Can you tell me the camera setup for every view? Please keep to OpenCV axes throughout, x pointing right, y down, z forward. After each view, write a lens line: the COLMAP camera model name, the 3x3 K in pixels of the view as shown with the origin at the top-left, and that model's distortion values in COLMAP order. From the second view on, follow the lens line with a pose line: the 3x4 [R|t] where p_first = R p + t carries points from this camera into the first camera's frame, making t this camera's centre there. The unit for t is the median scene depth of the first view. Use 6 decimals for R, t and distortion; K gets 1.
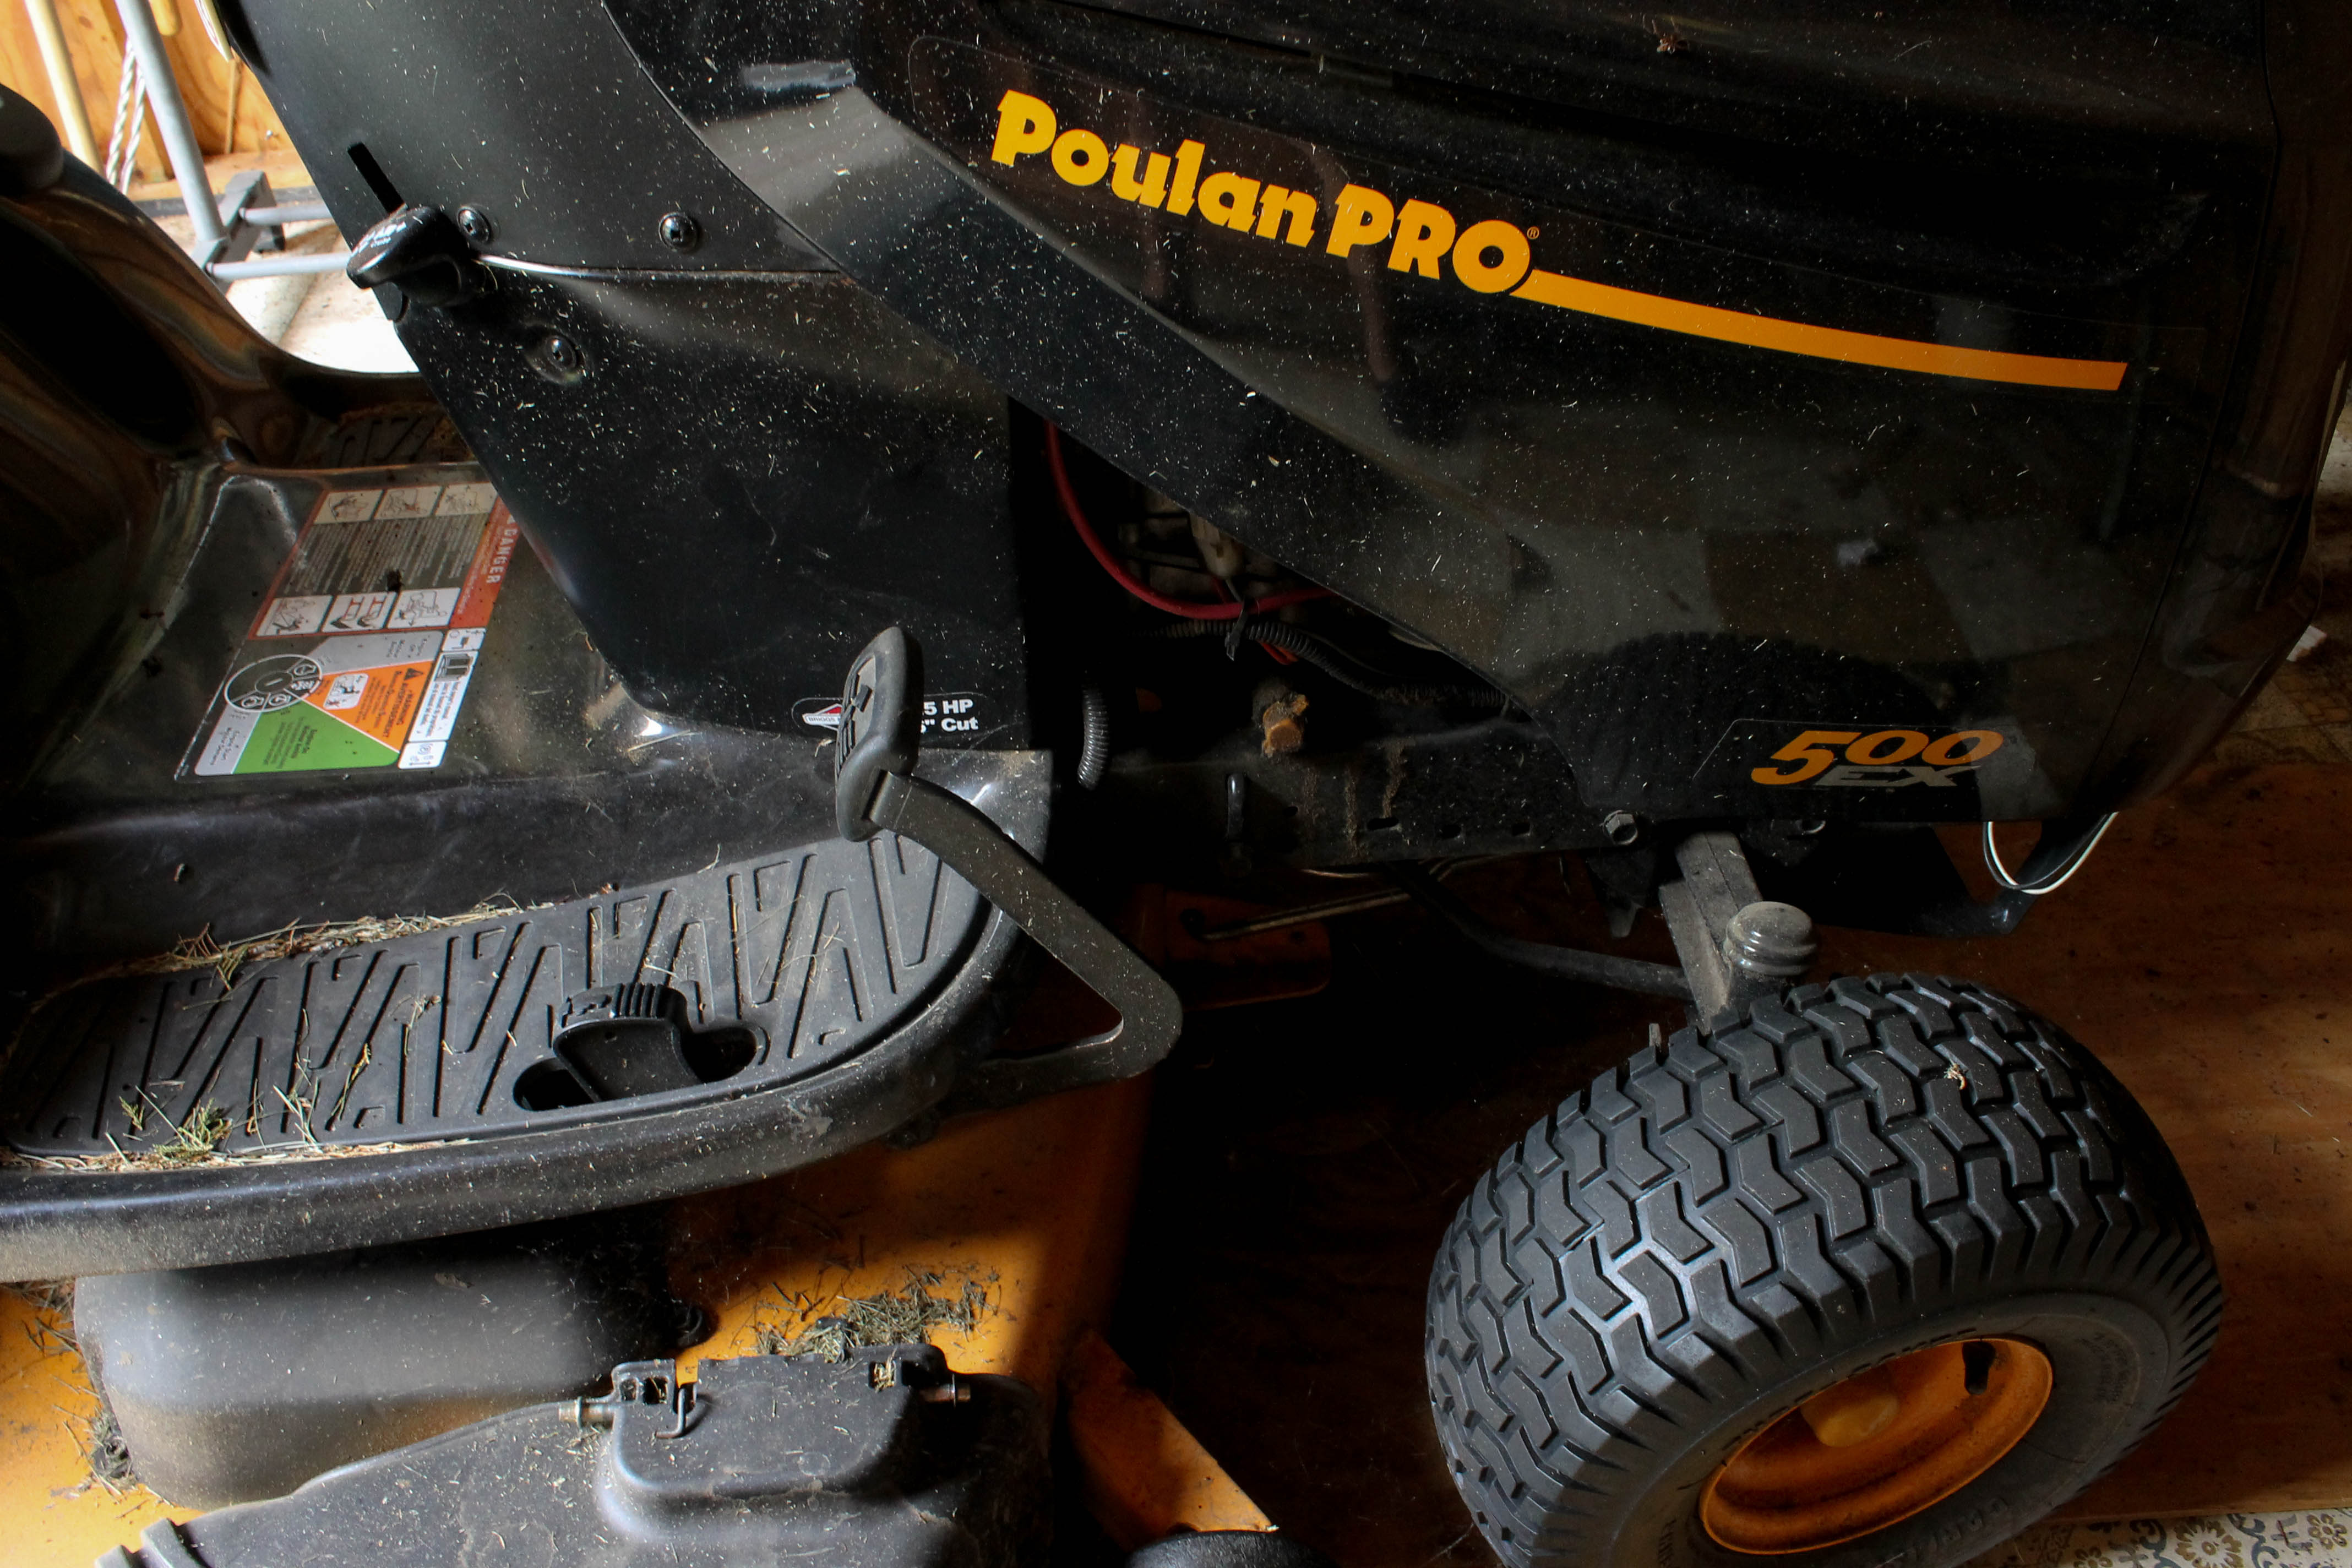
lens RADIAL K [[1915.1, 0, 1176.0], [0, 1915.1, 784.0], [0, 0, 1]] dist [-0.161507, 0.122866]
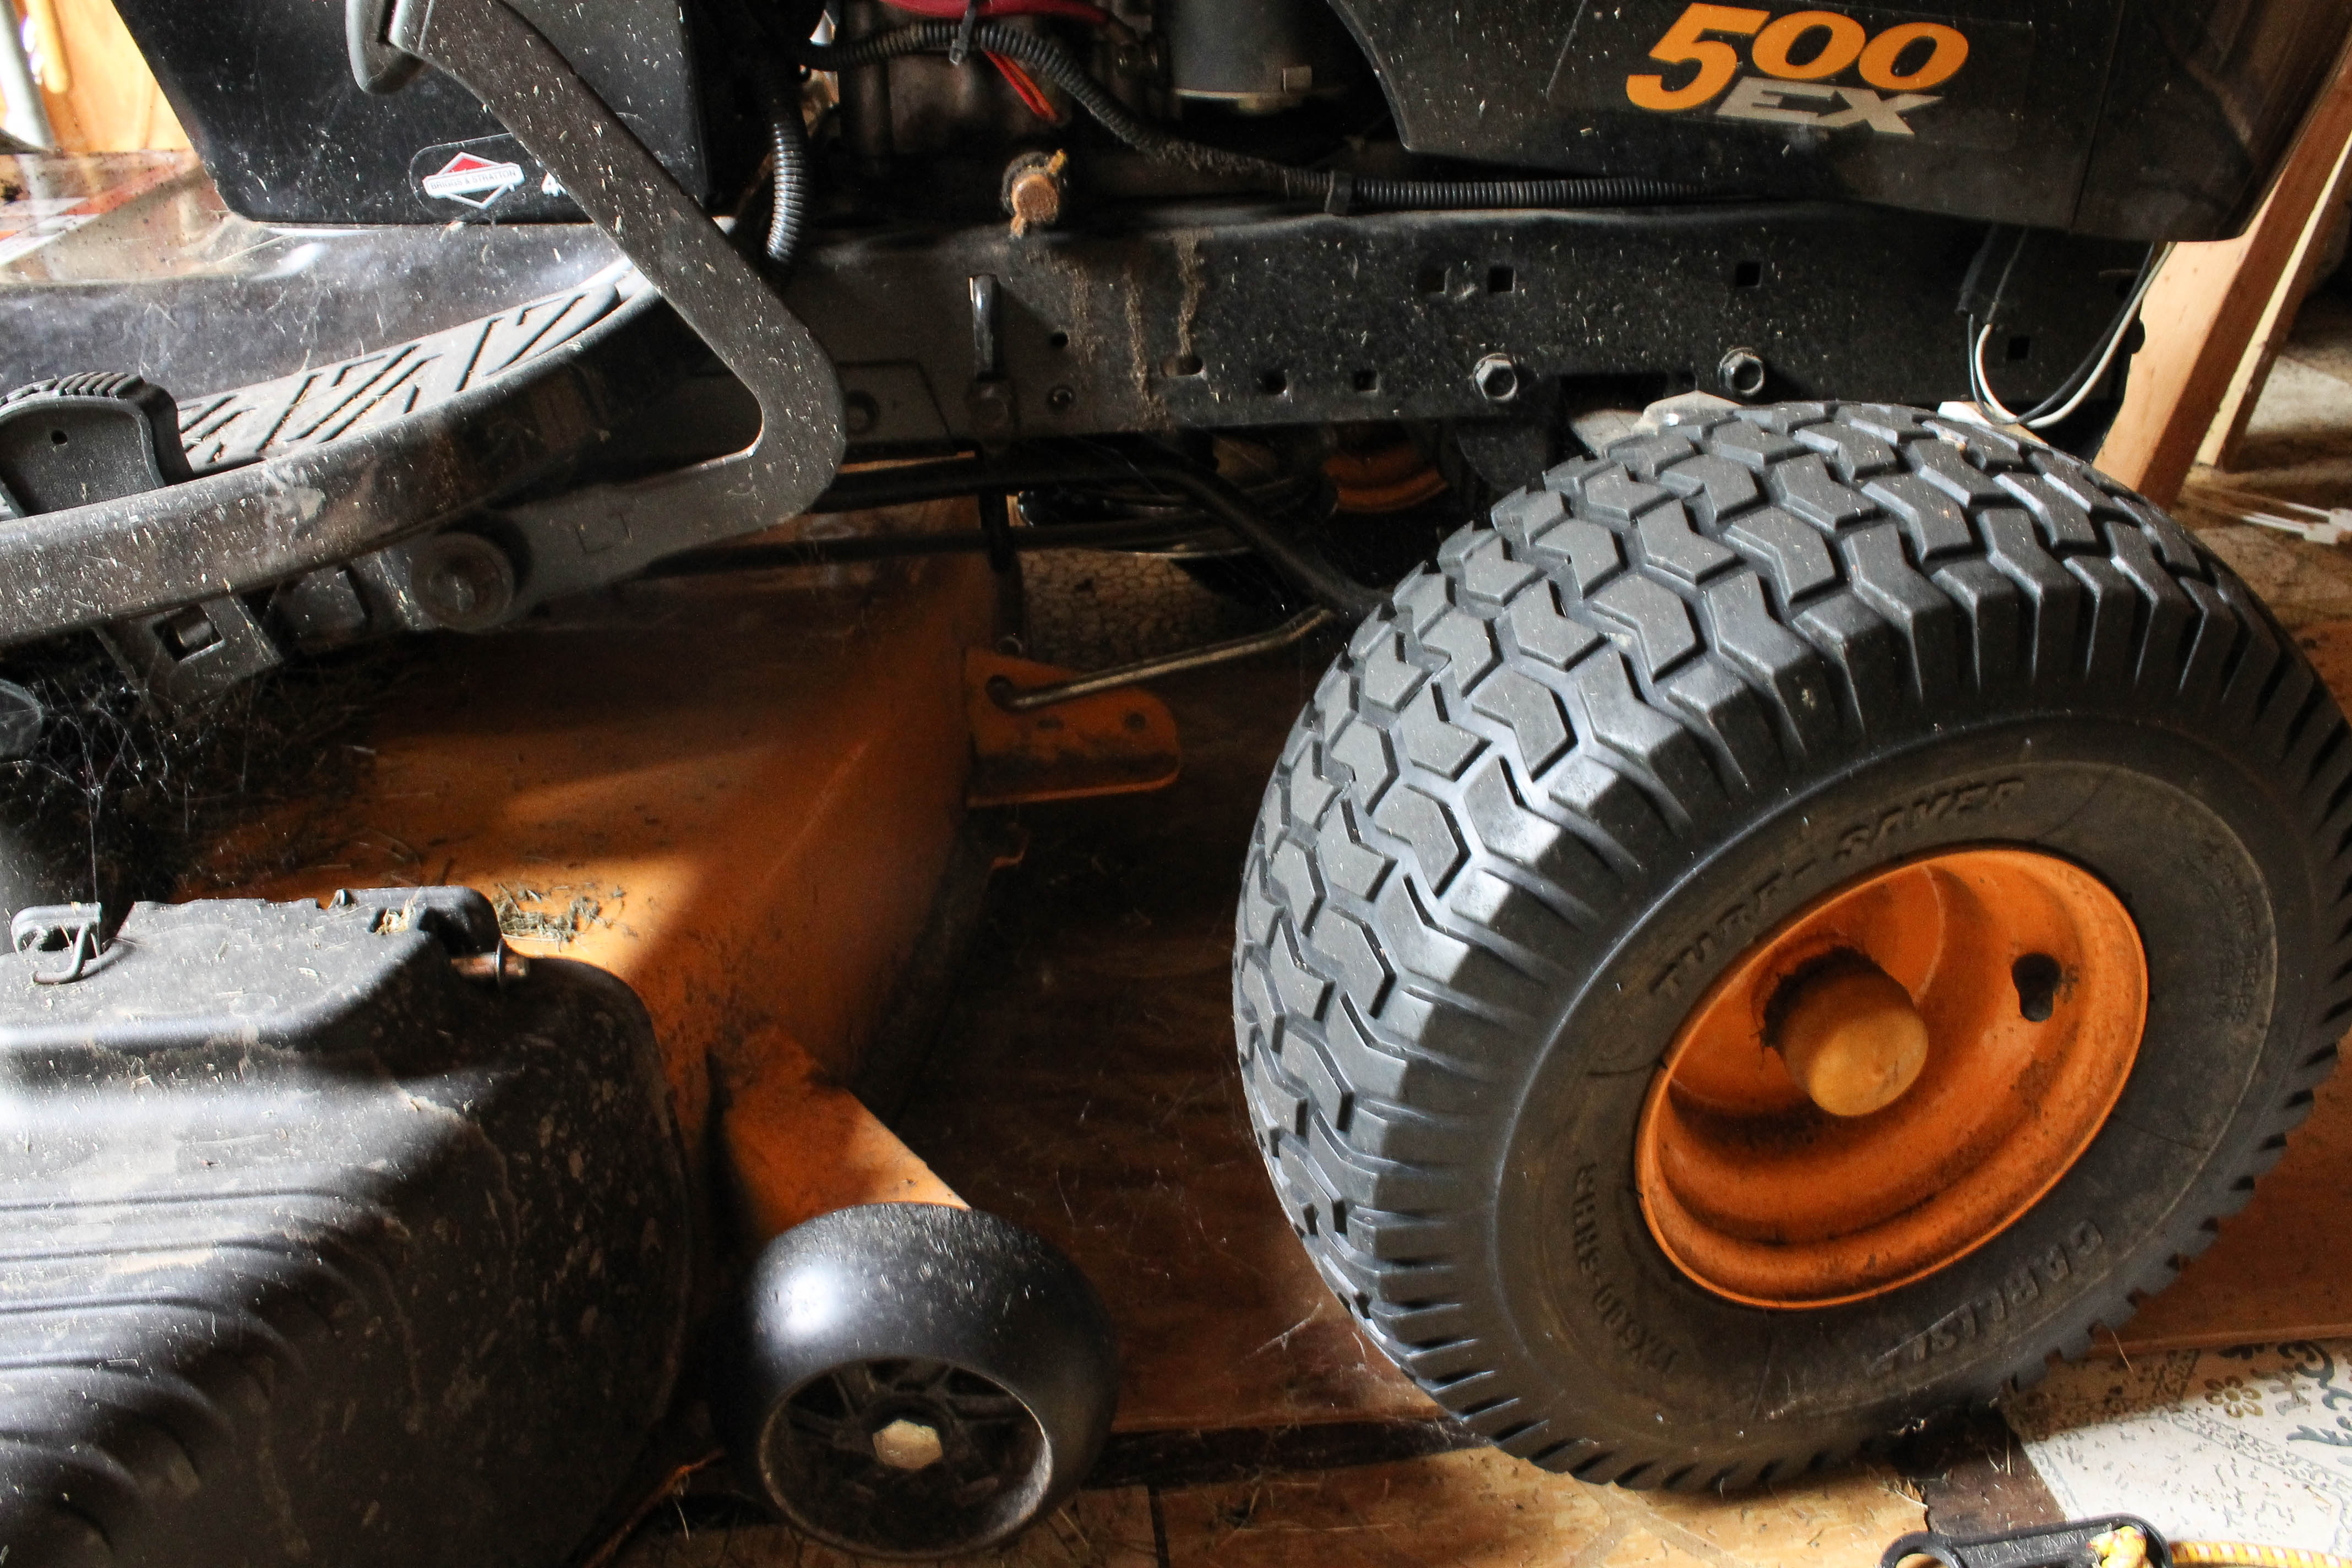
lens RADIAL K [[1915.1, 0, 1176.0], [0, 1915.1, 784.0], [0, 0, 1]] dist [-0.161507, 0.122866]
pose [[0.999955, -0.008403, -0.004495, 0.118445], [0.007421, 0.982536, -0.185923, 0.360344], [0.005979, 0.185881, 0.982554, 0.305223]]
